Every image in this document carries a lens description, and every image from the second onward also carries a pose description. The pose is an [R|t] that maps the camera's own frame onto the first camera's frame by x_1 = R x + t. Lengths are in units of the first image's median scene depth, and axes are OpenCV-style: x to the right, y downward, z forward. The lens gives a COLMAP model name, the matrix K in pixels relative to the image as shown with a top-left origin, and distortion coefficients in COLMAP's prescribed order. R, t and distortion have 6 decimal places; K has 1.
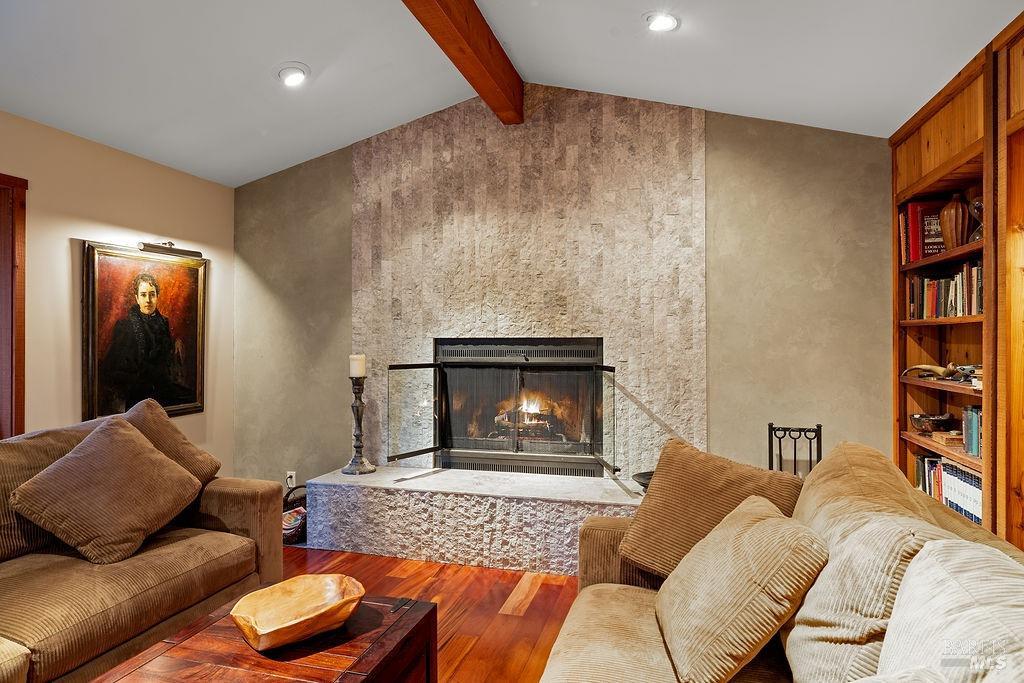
lens RADIAL K [[611.6, 0, 512.0], [0, 611.6, 341.5], [0, 0, 1]] dist [-0.003546, -0.000254]
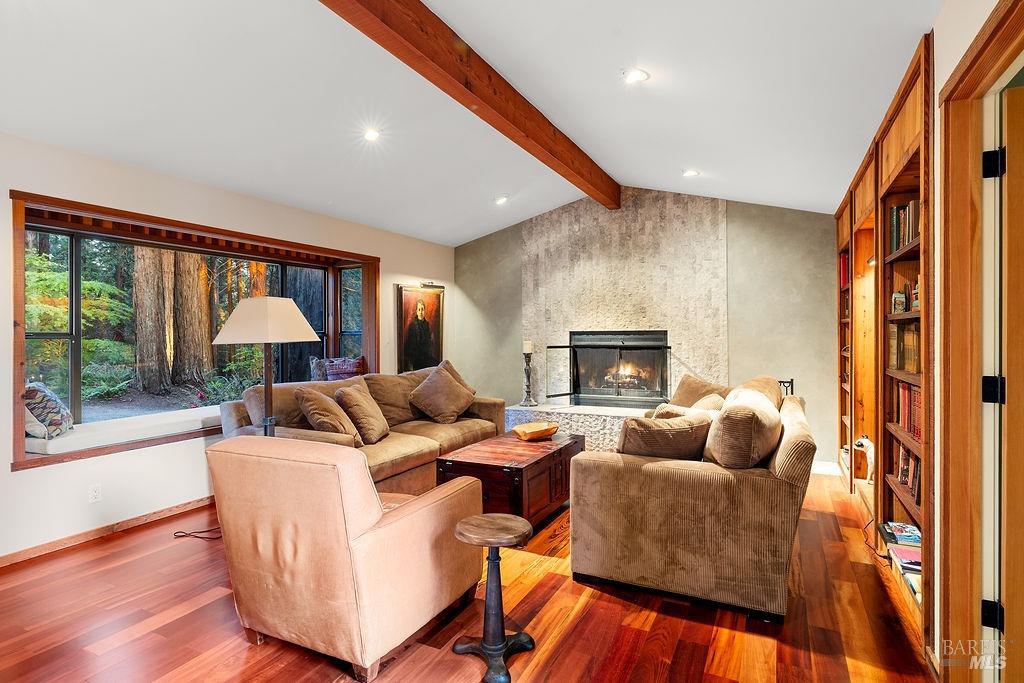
lens RADIAL K [[553.7, 0, 507.0], [0, 553.7, 334.8], [0, 0, 1]] dist [0.002457, 0.000100]
pose [[0.981433, -0.005696, -0.191719, 0.001731], [0.006103, 0.999980, 0.001534, 0.001238], [0.191707, -0.002676, 0.981449, -0.651474]]
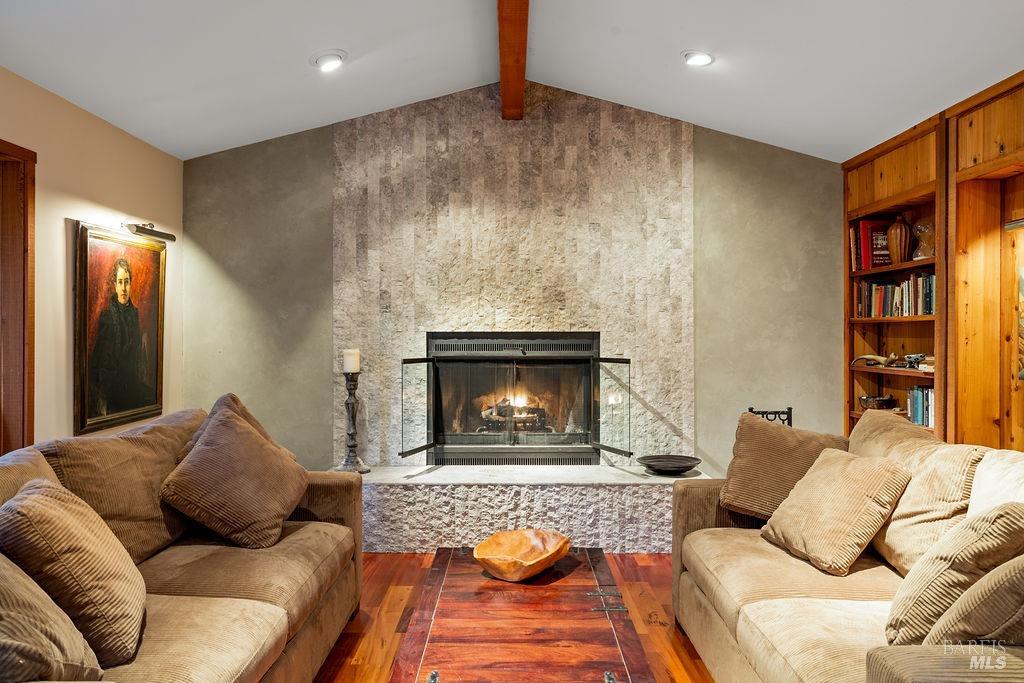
lens RADIAL K [[742.4, 0, 512.0], [0, 742.4, 341.5], [0, 0, 1]] dist [-0.003844, -0.000019]
pose [[0.962879, -0.000759, 0.269932, -0.342282], [-0.000964, 0.999980, 0.006248, 0.002412], [-0.269932, -0.006276, 0.962859, -0.187553]]
